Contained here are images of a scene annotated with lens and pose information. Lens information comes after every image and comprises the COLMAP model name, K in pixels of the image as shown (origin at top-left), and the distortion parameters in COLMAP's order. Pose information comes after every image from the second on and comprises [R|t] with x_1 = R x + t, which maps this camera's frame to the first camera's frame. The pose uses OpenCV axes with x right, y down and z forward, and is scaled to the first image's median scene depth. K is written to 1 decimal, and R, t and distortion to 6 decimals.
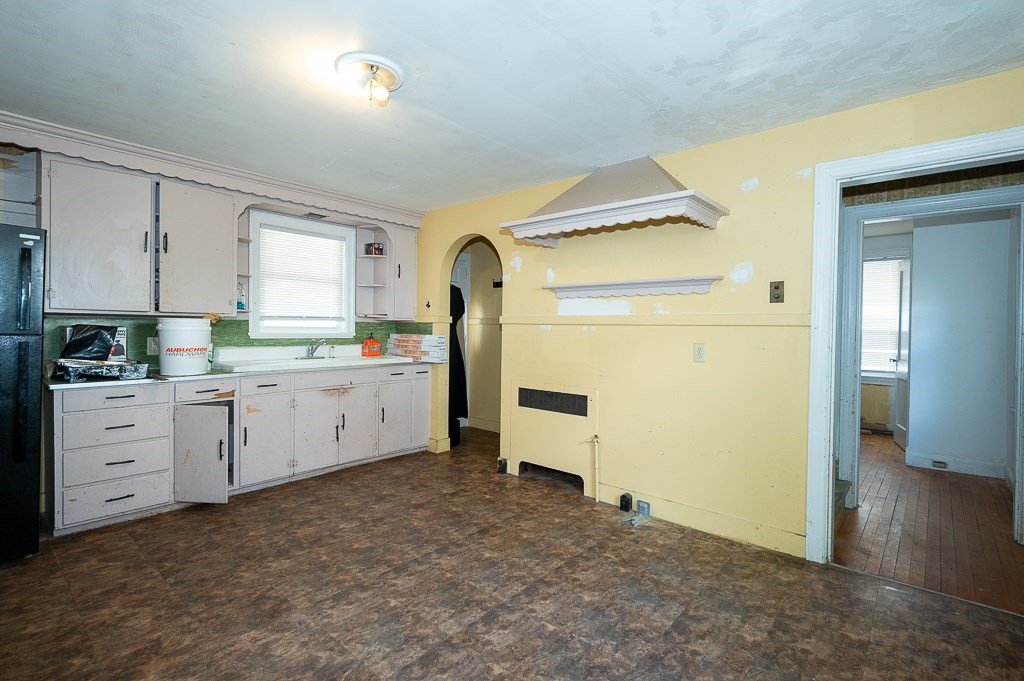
lens RADIAL K [[461.6, 0, 510.6], [0, 461.6, 335.3], [0, 0, 1]] dist [0.000005, 0.000007]
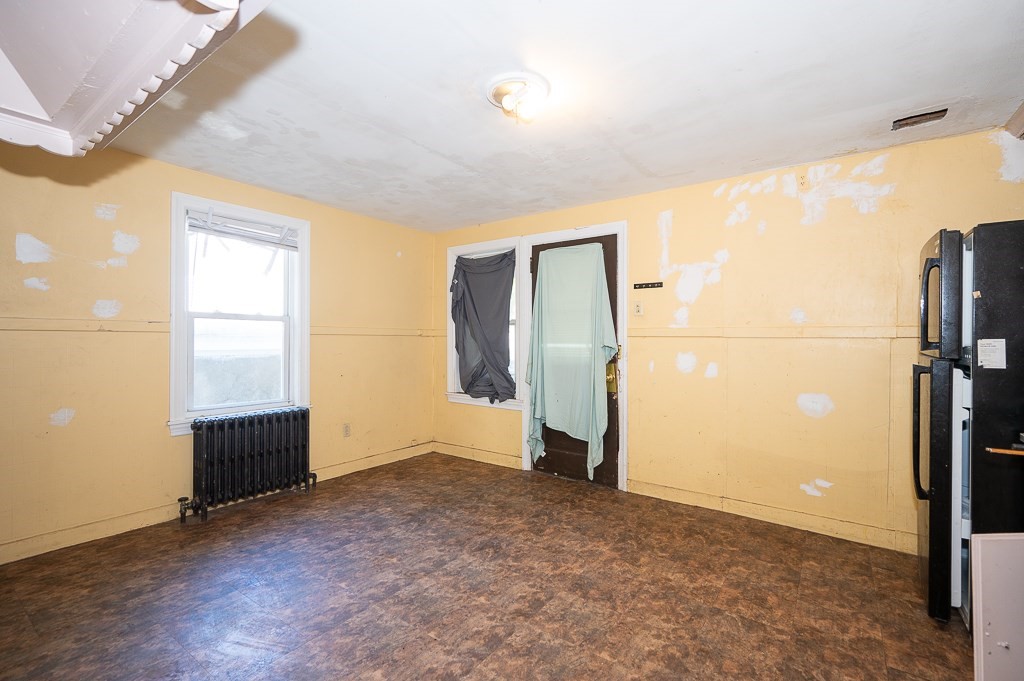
lens RADIAL K [[461.6, 0, 513.3], [0, 461.6, 339.5], [0, 0, 1]] dist [0.000005, 0.000007]
pose [[-0.995399, -0.018734, -0.093965, -0.214587], [-0.020258, 0.999678, 0.015292, -0.036956], [0.093648, 0.017126, -0.995458, 2.058008]]
